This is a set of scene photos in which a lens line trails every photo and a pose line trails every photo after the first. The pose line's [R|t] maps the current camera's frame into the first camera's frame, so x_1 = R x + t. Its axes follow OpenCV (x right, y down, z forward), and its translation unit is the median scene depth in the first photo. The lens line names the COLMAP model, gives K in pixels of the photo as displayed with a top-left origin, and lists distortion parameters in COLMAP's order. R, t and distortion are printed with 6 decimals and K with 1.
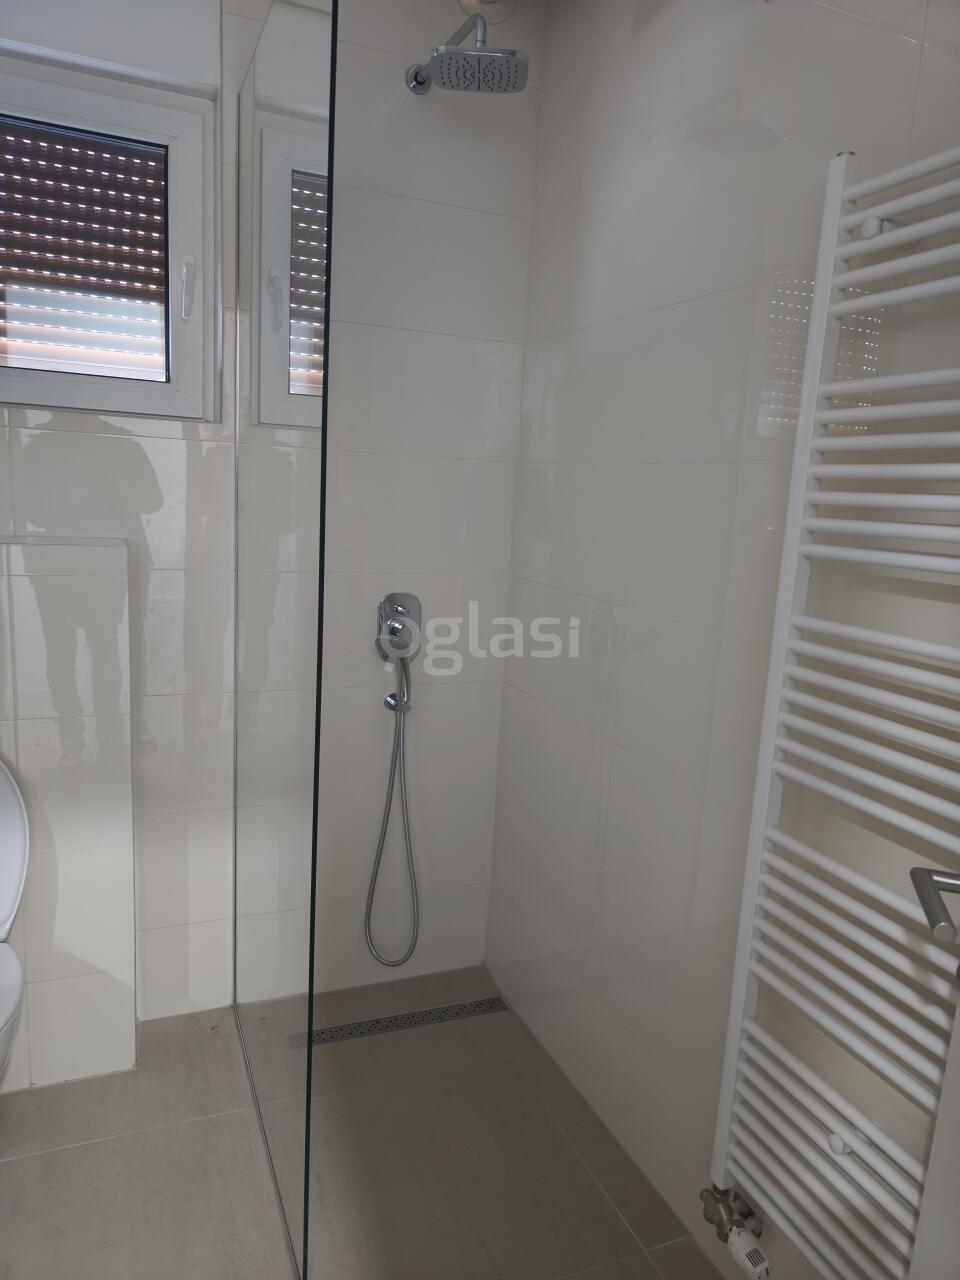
lens RADIAL K [[838.3, 0, 459.0], [0, 838.3, 623.2], [0, 0, 1]] dist [0.000962, -0.001329]
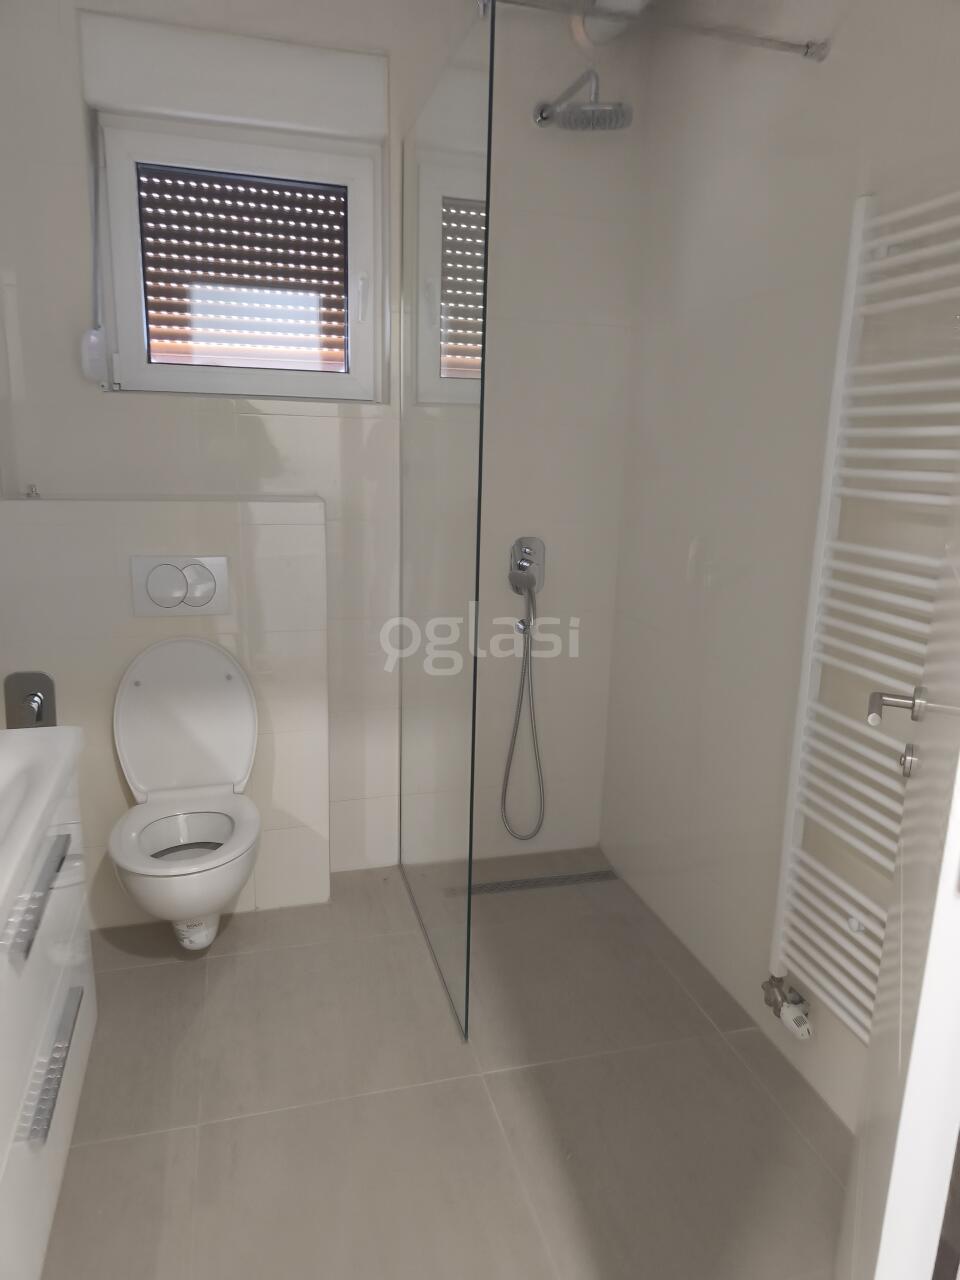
lens RADIAL K [[850.0, 0, 458.8], [0, 850.0, 633.7], [0, 0, 1]] dist [0.003307, -0.034688]
pose [[0.990535, -0.001225, -0.137256, -0.001961], [0.009929, 0.997980, 0.062748, 0.031068], [0.136902, -0.063517, 0.988546, -0.287178]]
